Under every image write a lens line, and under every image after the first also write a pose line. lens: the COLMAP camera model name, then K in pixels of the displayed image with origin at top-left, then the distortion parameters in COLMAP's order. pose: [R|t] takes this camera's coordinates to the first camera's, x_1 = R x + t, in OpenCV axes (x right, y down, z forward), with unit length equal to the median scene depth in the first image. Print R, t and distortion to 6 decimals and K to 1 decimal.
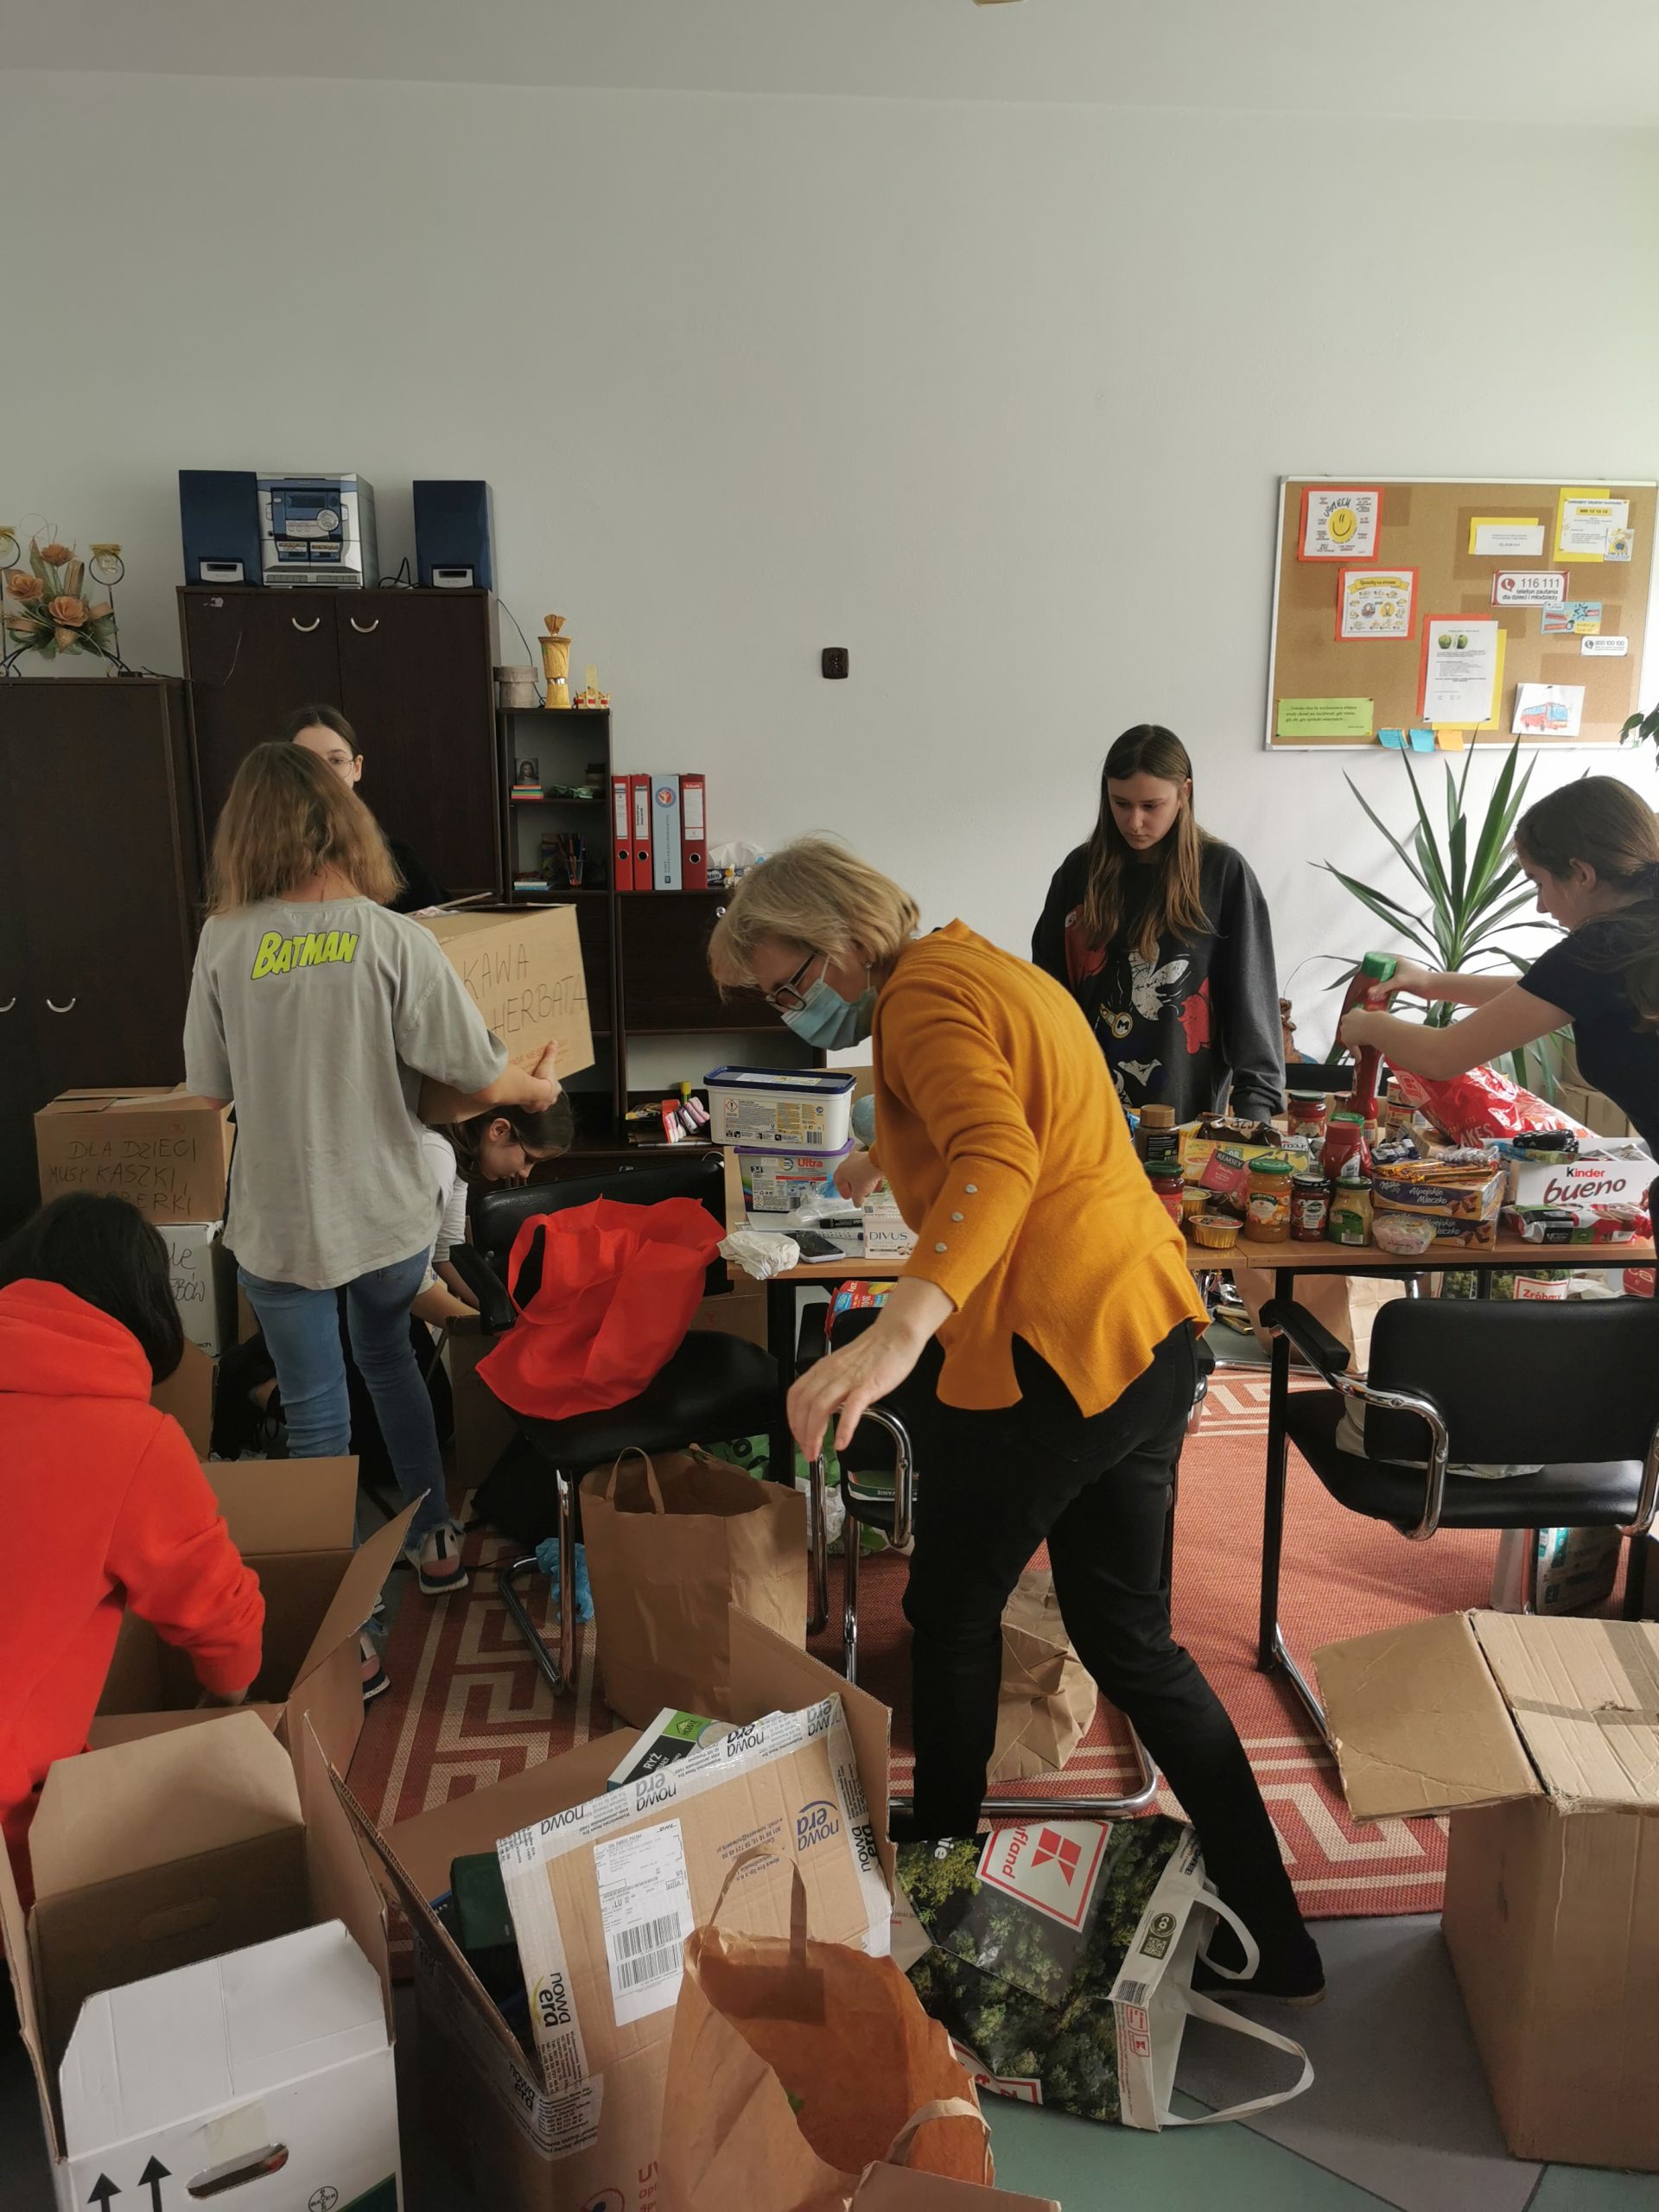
lens RADIAL K [[1708.6, 0, 829.5], [0, 1708.6, 1106.0], [0, 0, 1]] dist [0.064932, -0.082287]
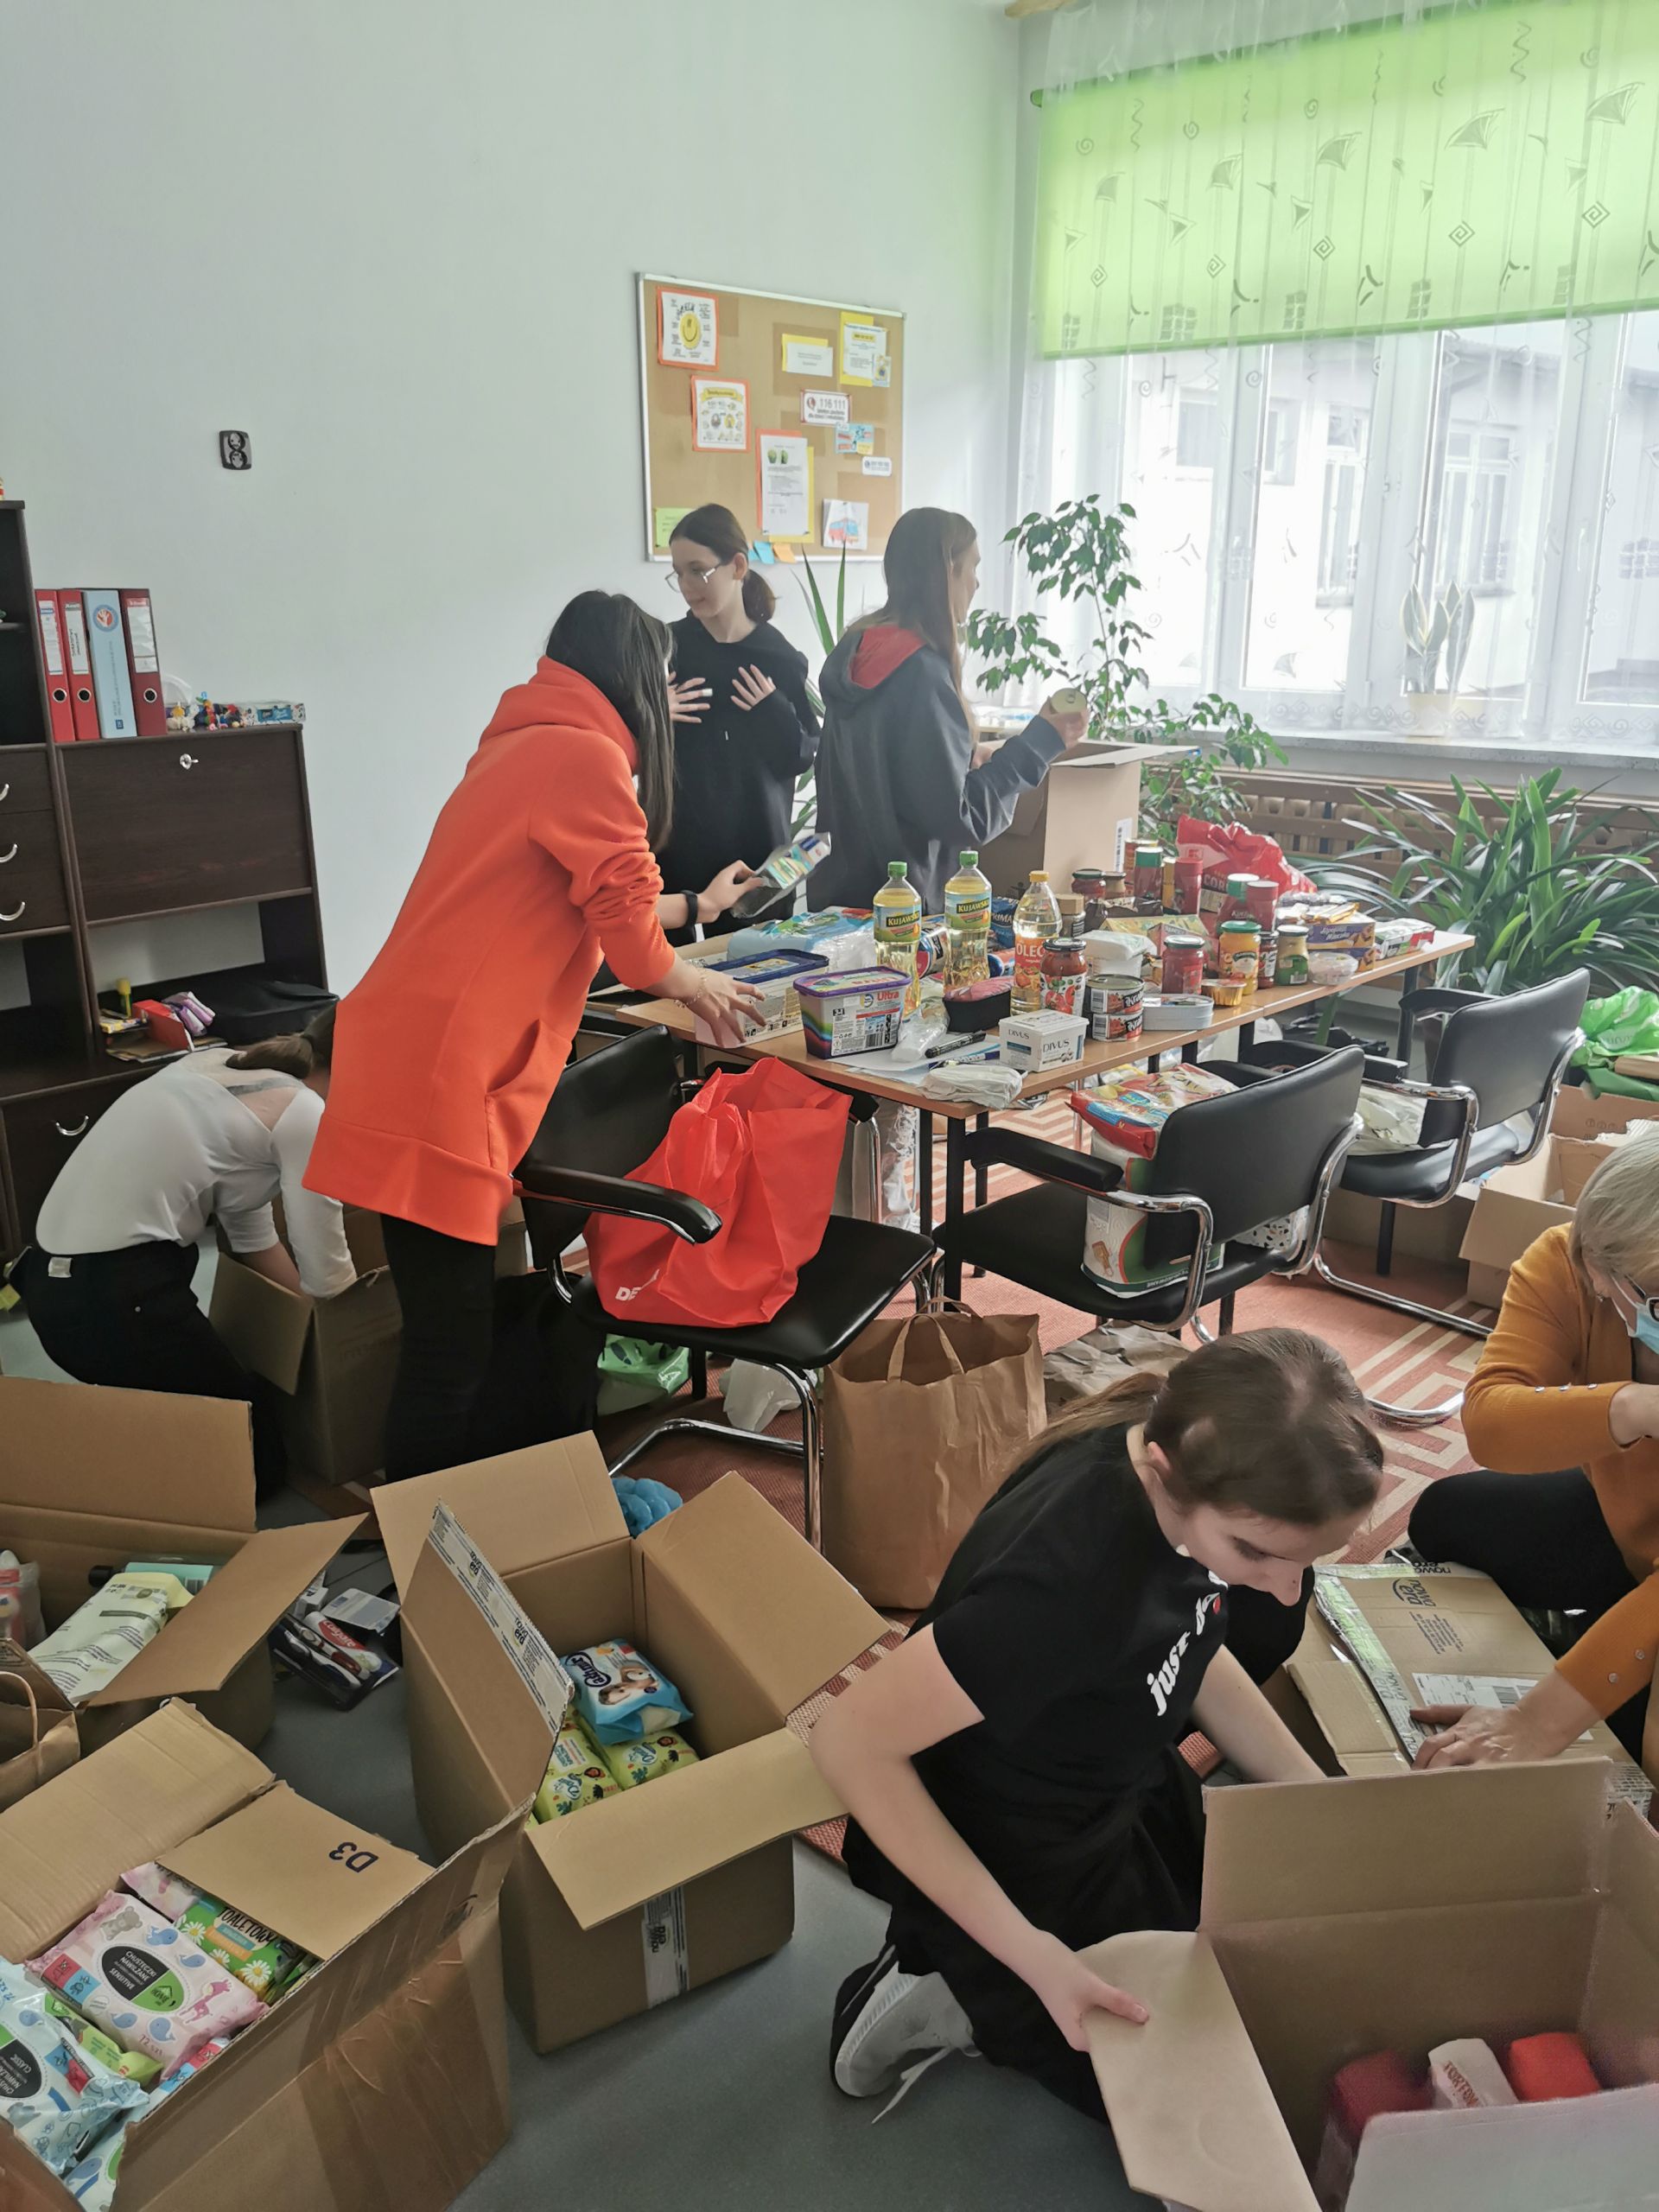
lens RADIAL K [[1708.6, 0, 829.5], [0, 1708.6, 1106.0], [0, 0, 1]] dist [0.064932, -0.082287]
pose [[0.761377, -0.196878, 0.617693, -0.347554], [0.141111, 0.980257, 0.138503, -0.022725], [-0.632766, -0.018290, 0.774127, 0.164984]]
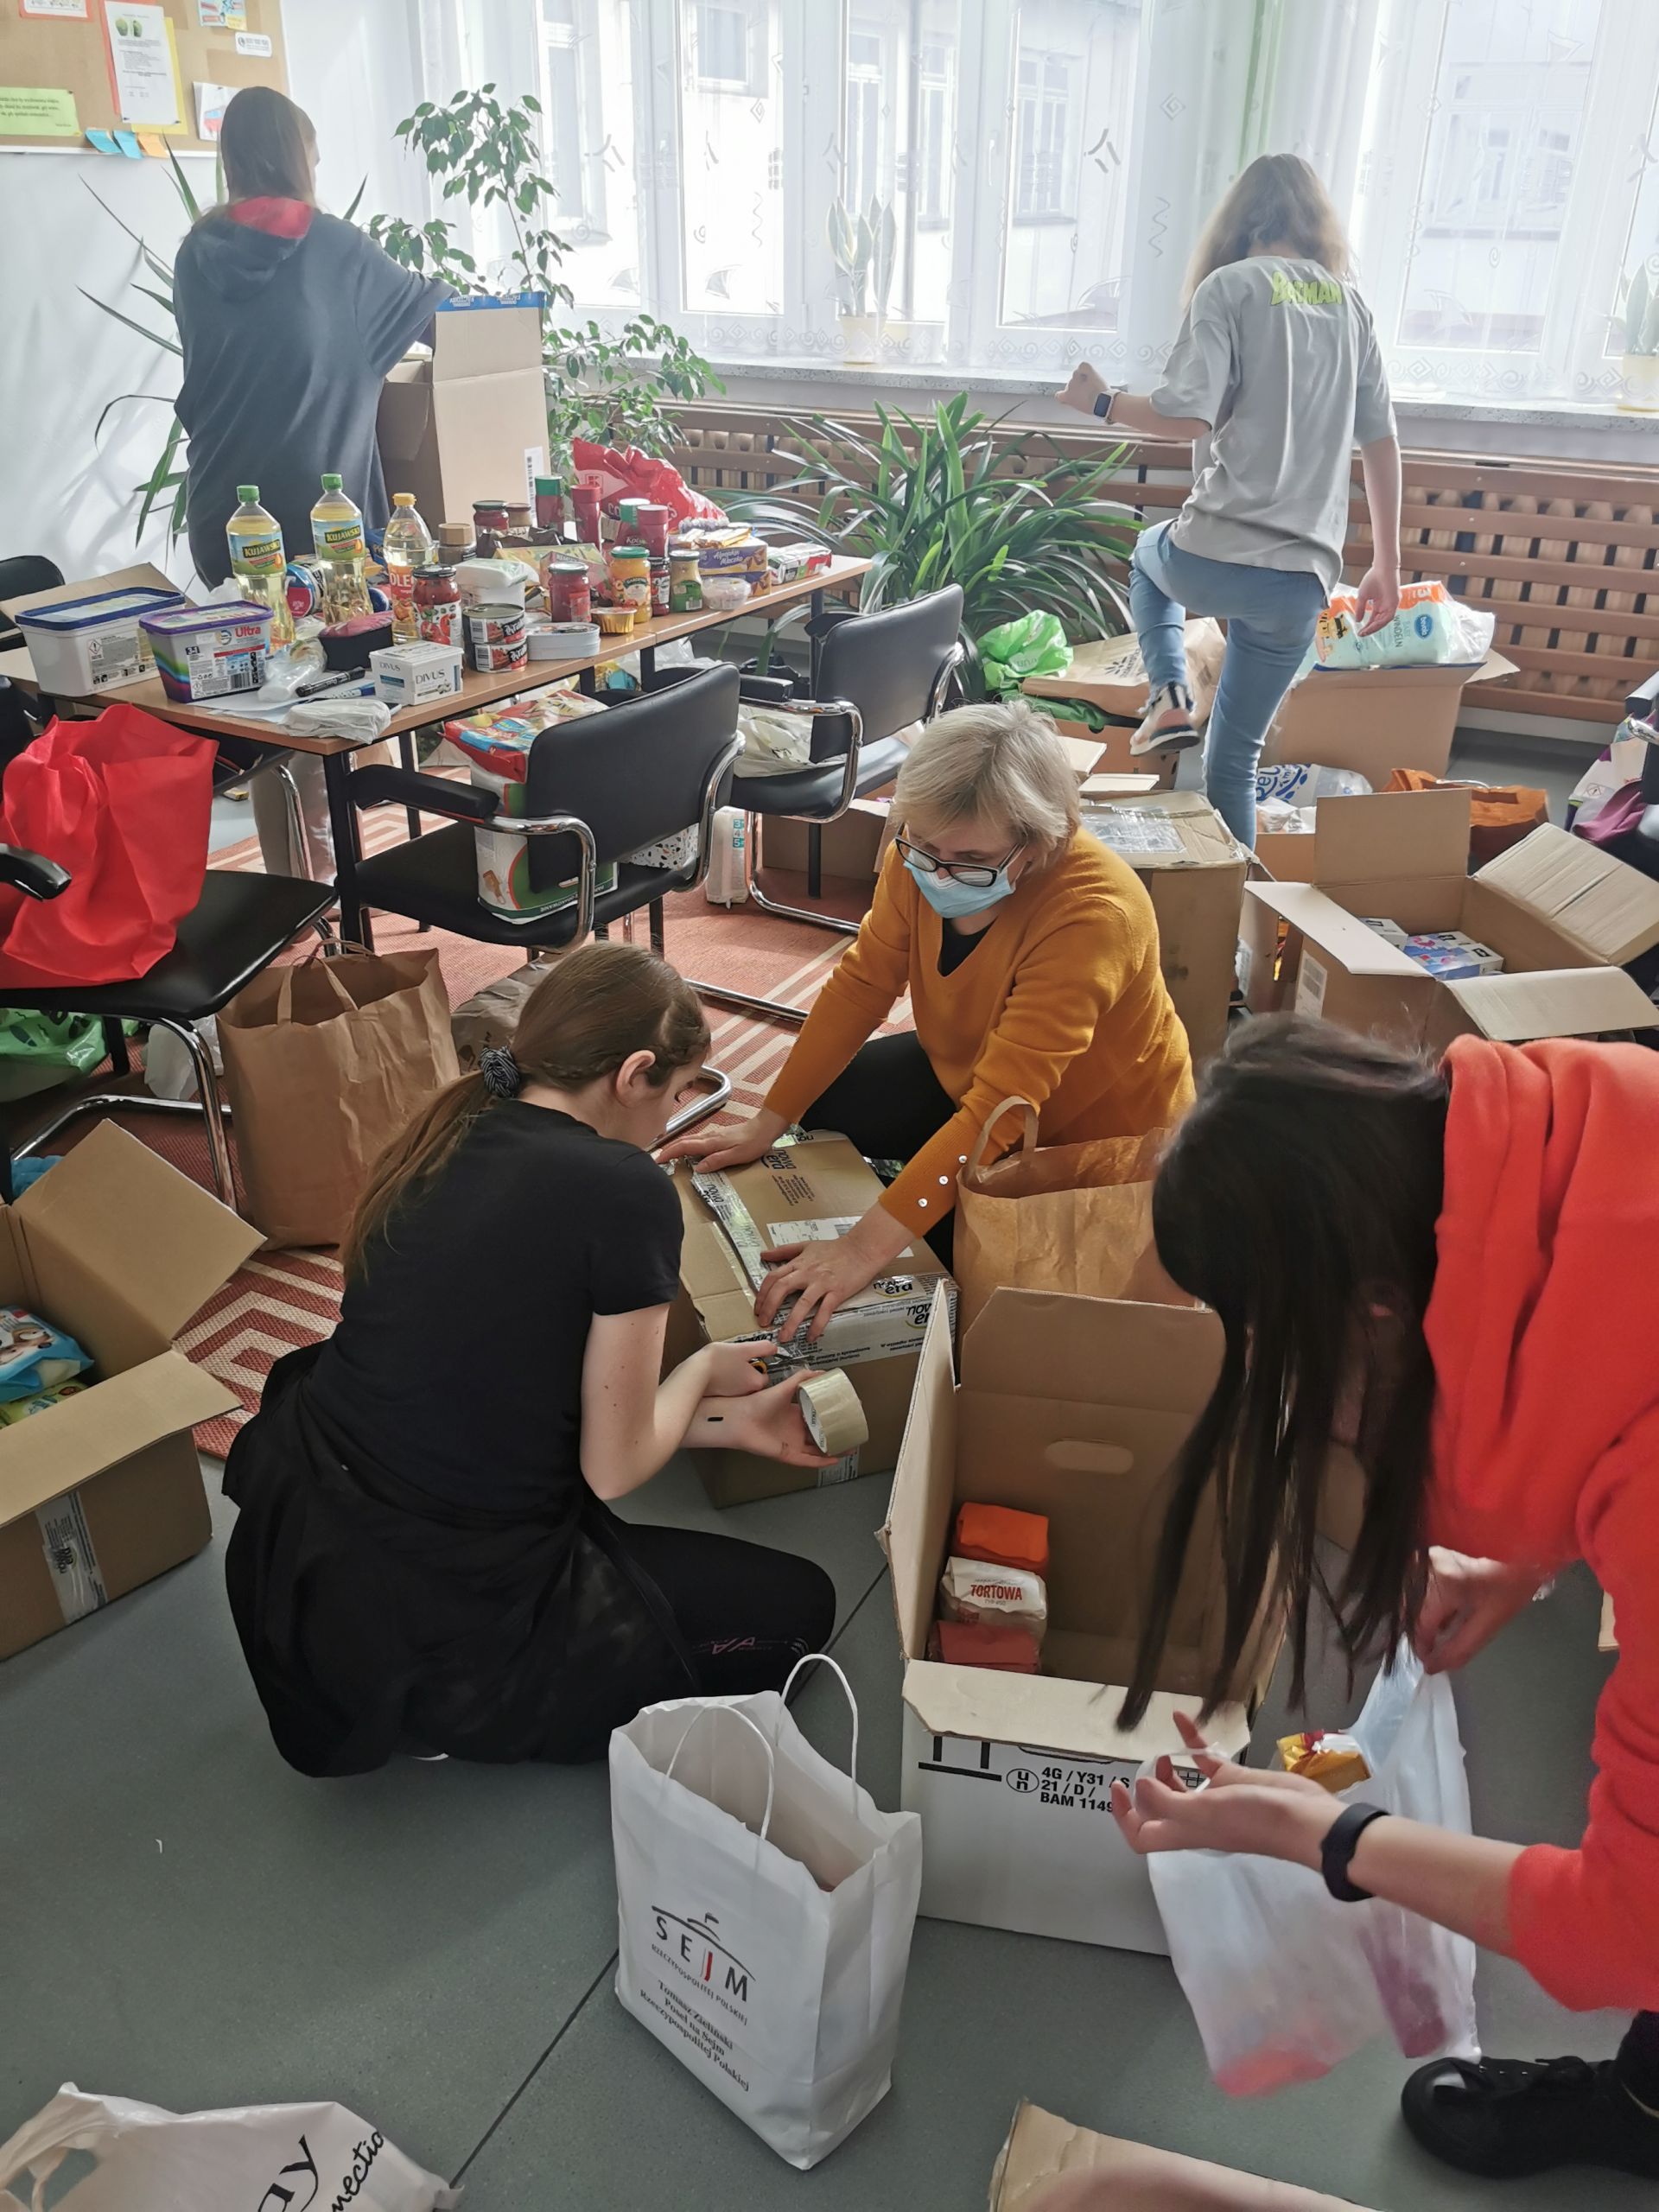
lens RADIAL K [[1708.6, 0, 829.5], [0, 1708.6, 1106.0], [0, 0, 1]] dist [0.064932, -0.082287]
pose [[0.563133, -0.381291, 0.733142, -0.330263], [0.164022, 0.921110, 0.353062, -0.003307], [-0.809924, -0.078569, 0.581248, 0.119034]]
